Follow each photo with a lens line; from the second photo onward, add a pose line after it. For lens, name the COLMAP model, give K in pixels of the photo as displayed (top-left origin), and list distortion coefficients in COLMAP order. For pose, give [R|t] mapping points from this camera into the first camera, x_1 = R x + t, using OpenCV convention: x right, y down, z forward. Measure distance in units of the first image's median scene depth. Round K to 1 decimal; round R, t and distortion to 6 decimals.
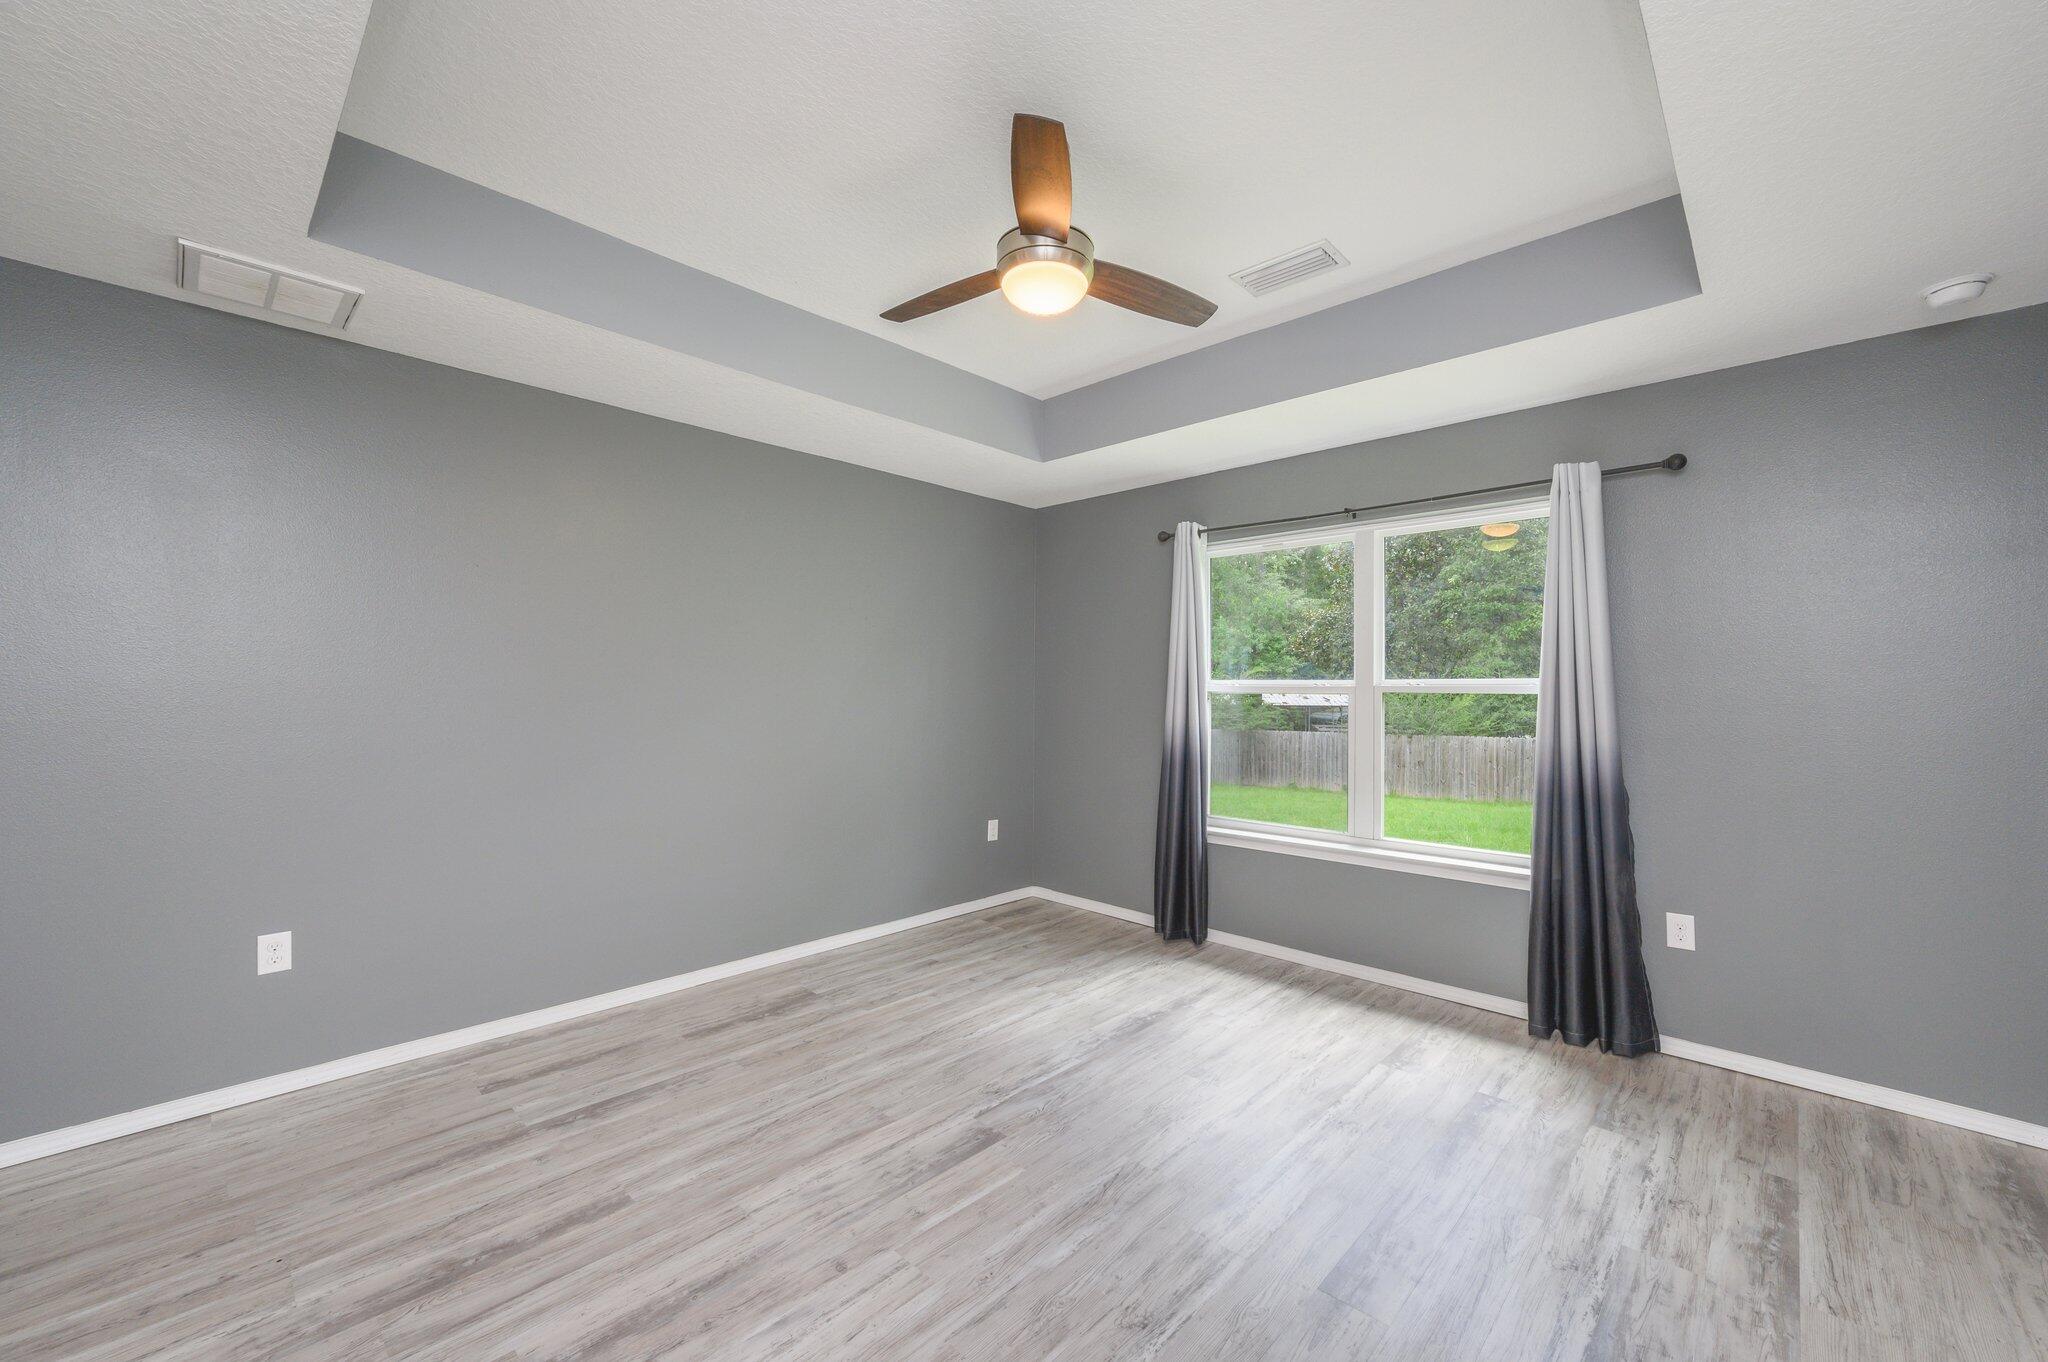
lens RADIAL K [[819.3, 0, 1023.7], [0, 819.3, 680.1], [0, 0, 1]] dist [-0.001116, -0.000041]
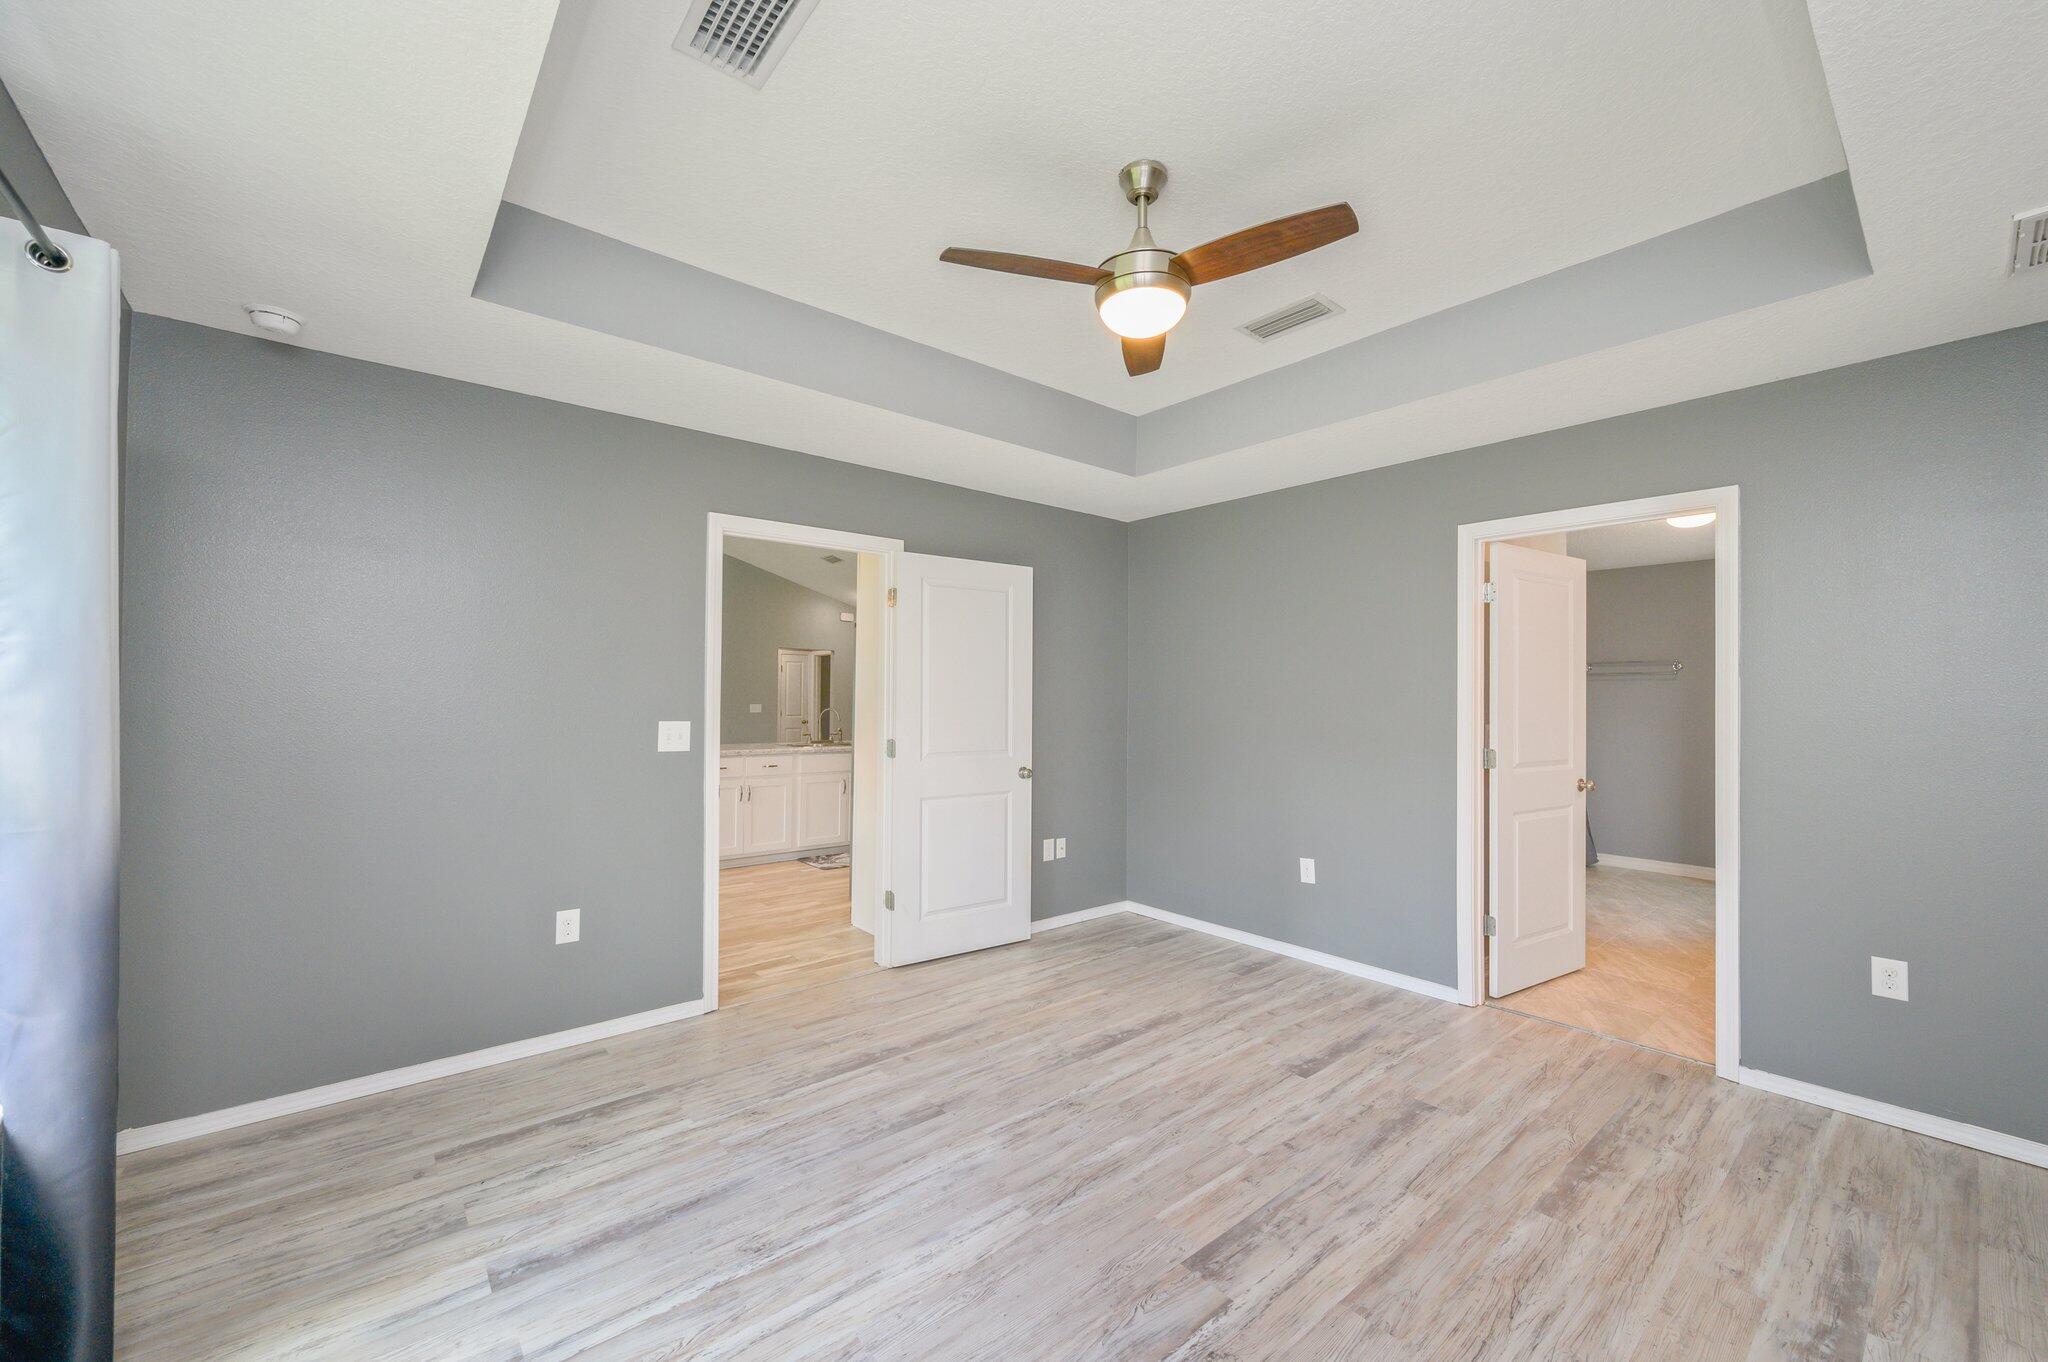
lens RADIAL K [[819.3, 0, 1025.1], [0, 819.3, 690.8], [0, 0, 1]] dist [-0.001116, -0.000041]
pose [[-0.994414, -0.011089, 0.104962, 0.061286], [-0.013085, 0.999746, -0.018348, 0.010305], [-0.104732, -0.019619, -0.994307, 2.076126]]
